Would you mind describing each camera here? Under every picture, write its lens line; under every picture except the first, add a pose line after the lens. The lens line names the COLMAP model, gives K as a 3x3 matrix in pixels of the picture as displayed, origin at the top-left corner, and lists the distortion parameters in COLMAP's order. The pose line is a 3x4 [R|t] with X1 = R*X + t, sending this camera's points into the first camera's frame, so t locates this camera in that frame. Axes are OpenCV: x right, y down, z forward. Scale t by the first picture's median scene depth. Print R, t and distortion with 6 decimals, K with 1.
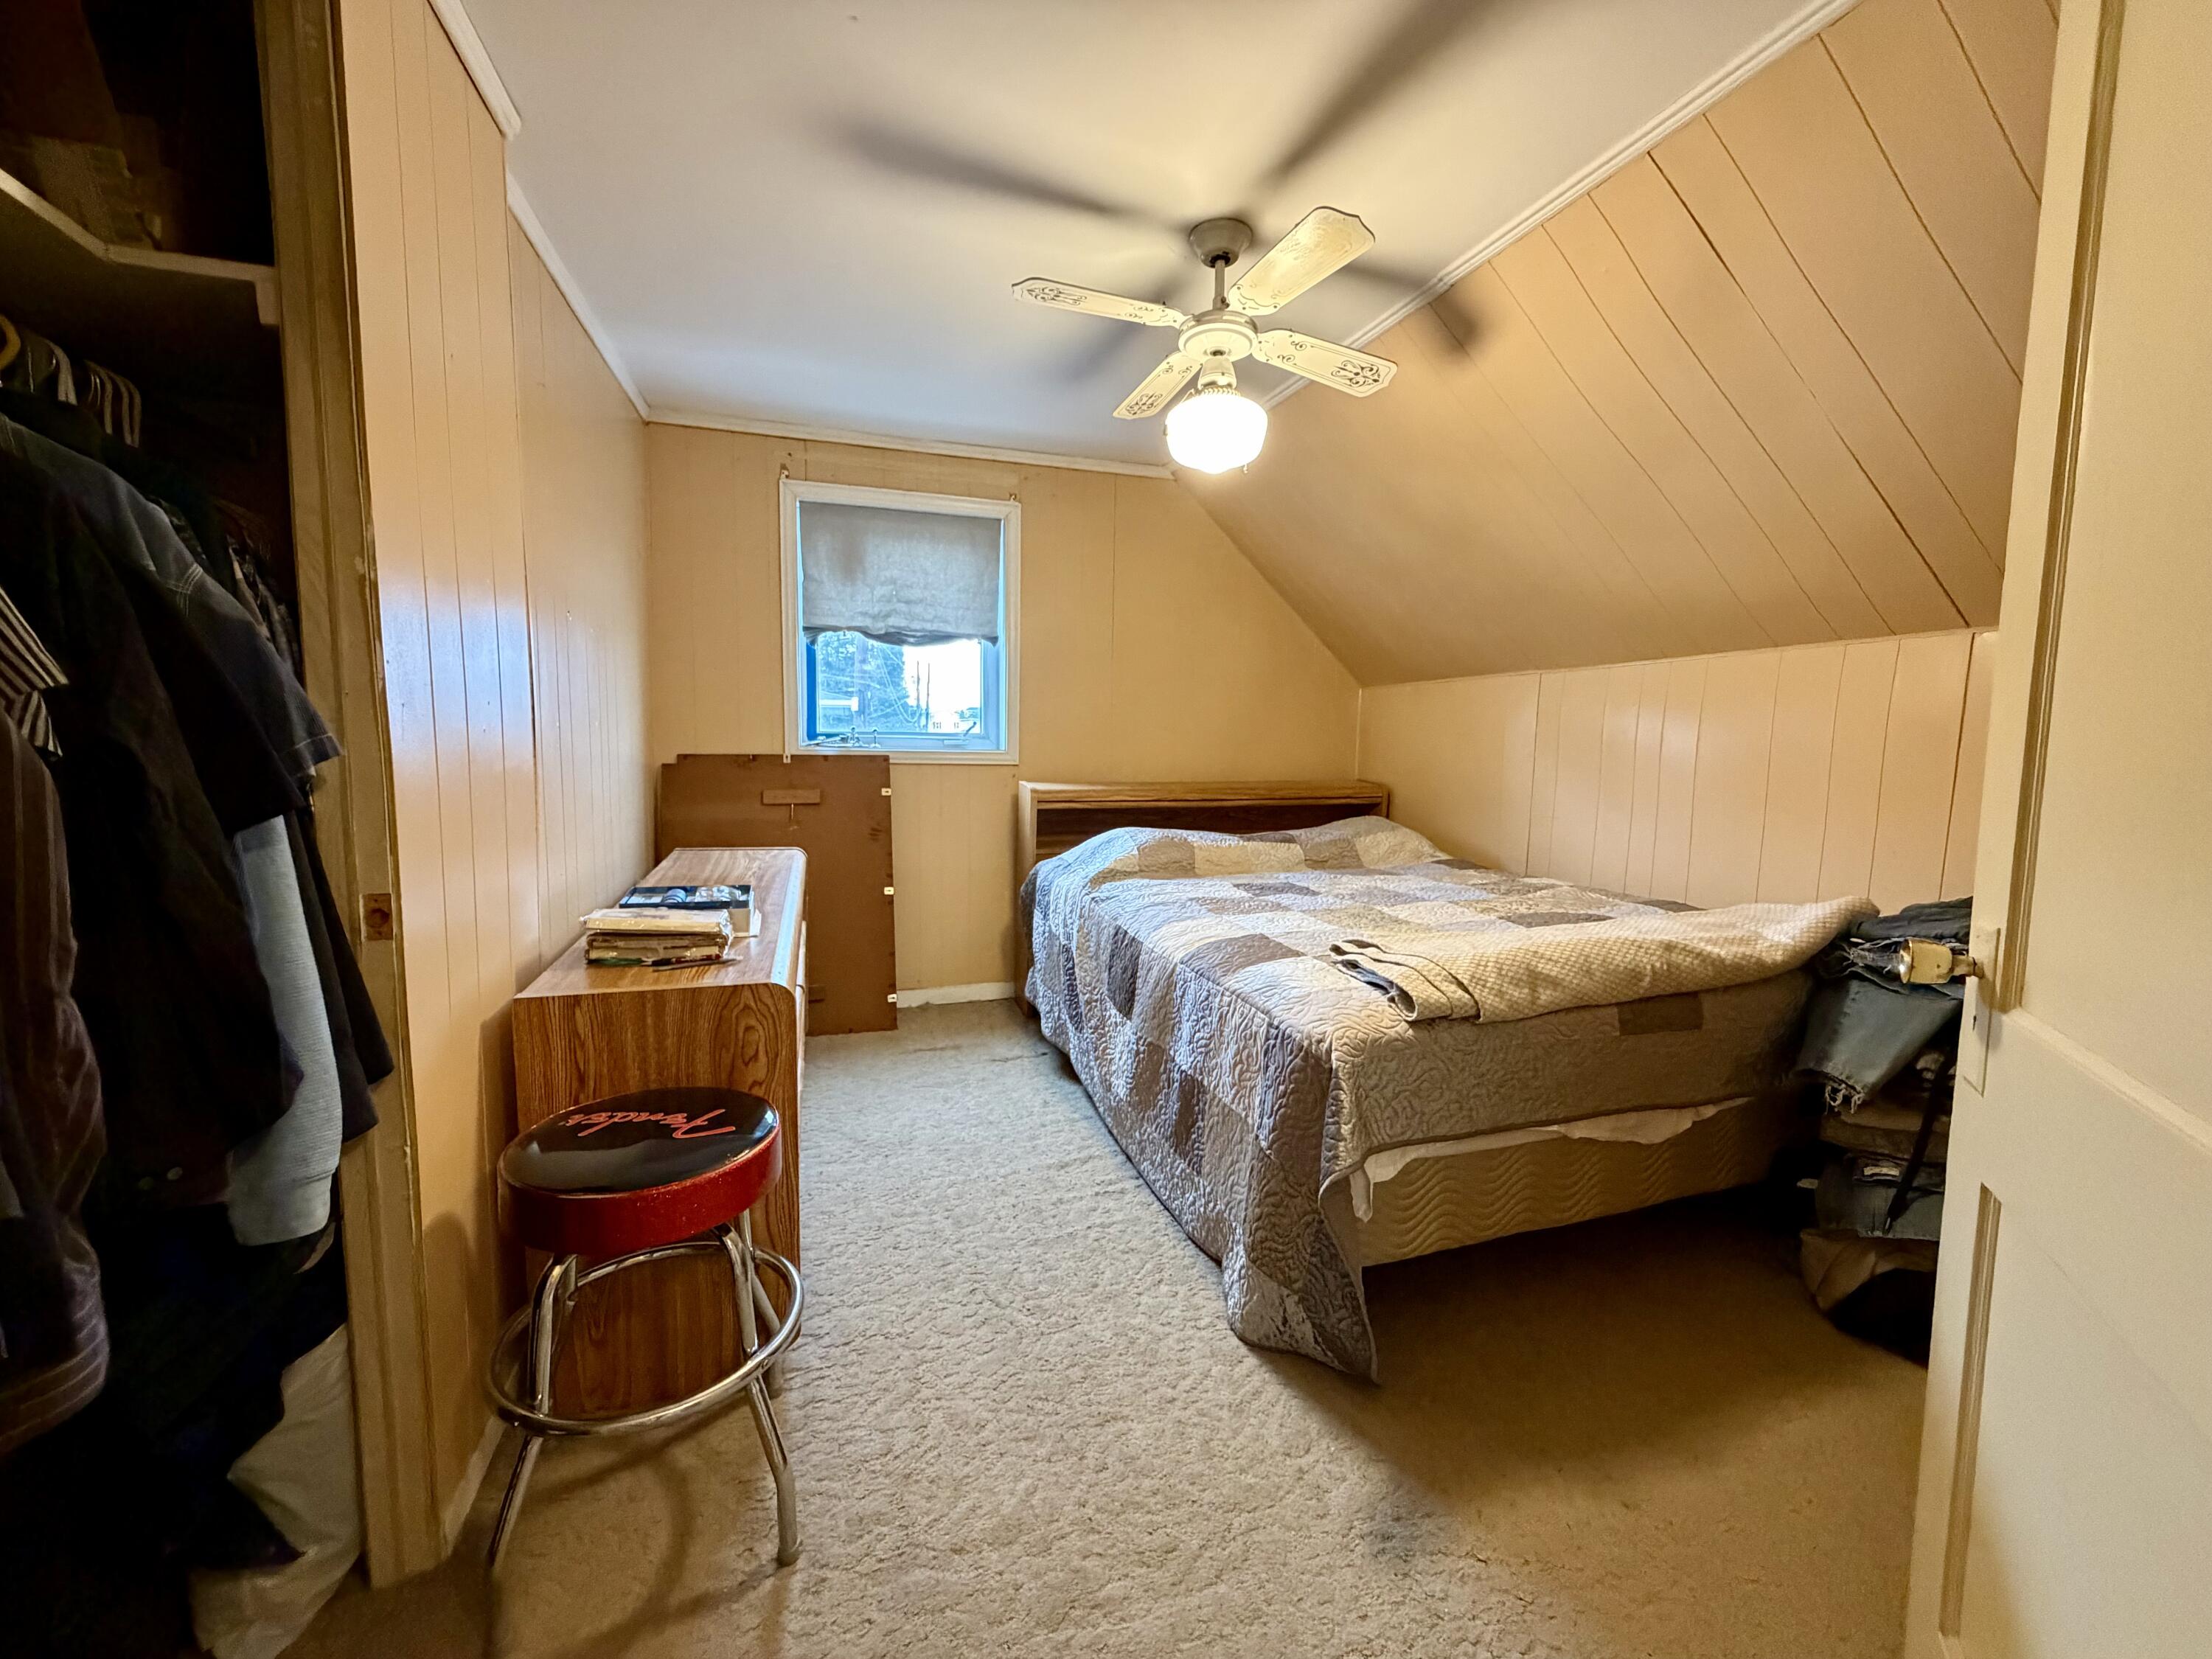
lens RADIAL K [[880.3, 0, 1105.9], [0, 880.3, 819.8], [0, 0, 1]] dist [0.001770, -0.000455]
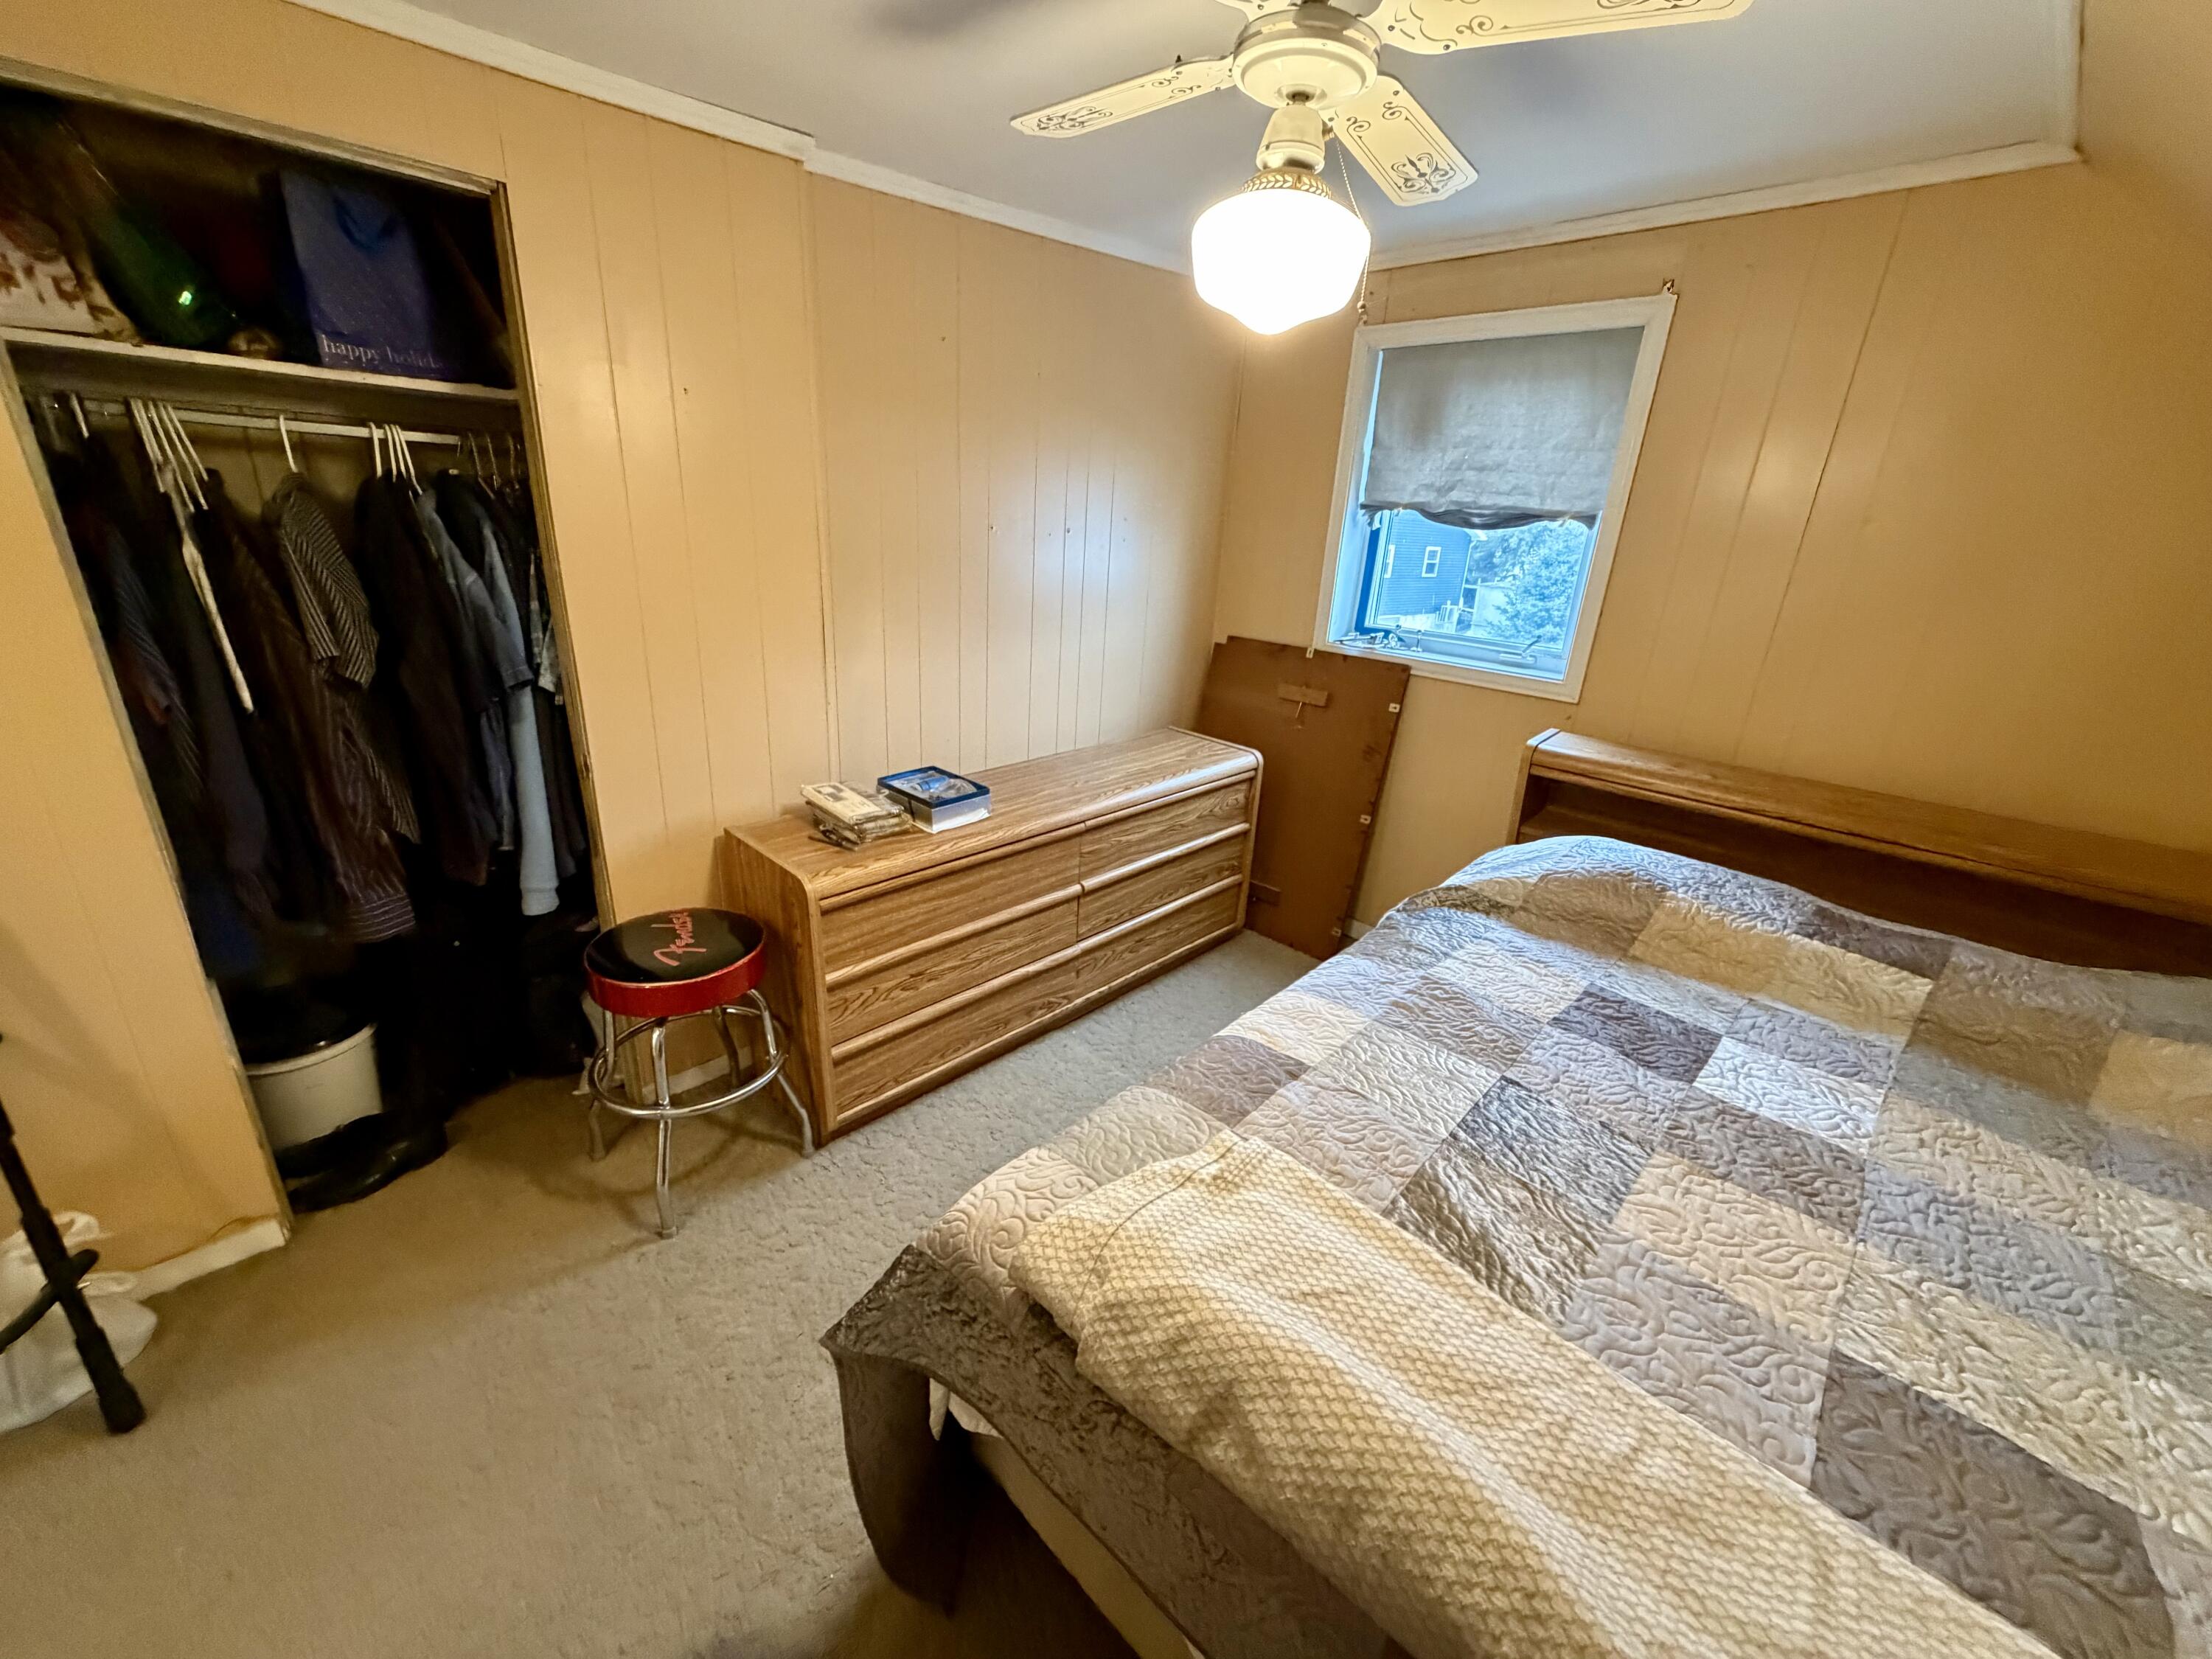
lens RADIAL K [[880.3, 0, 1099.9], [0, 880.3, 825.8], [0, 0, 1]] dist [0.001770, -0.000455]
pose [[0.454311, 0.310365, -0.835030, 0.370625], [-0.124117, 0.950258, 0.285666, -0.131025], [0.882154, -0.026140, 0.470234, 0.340027]]
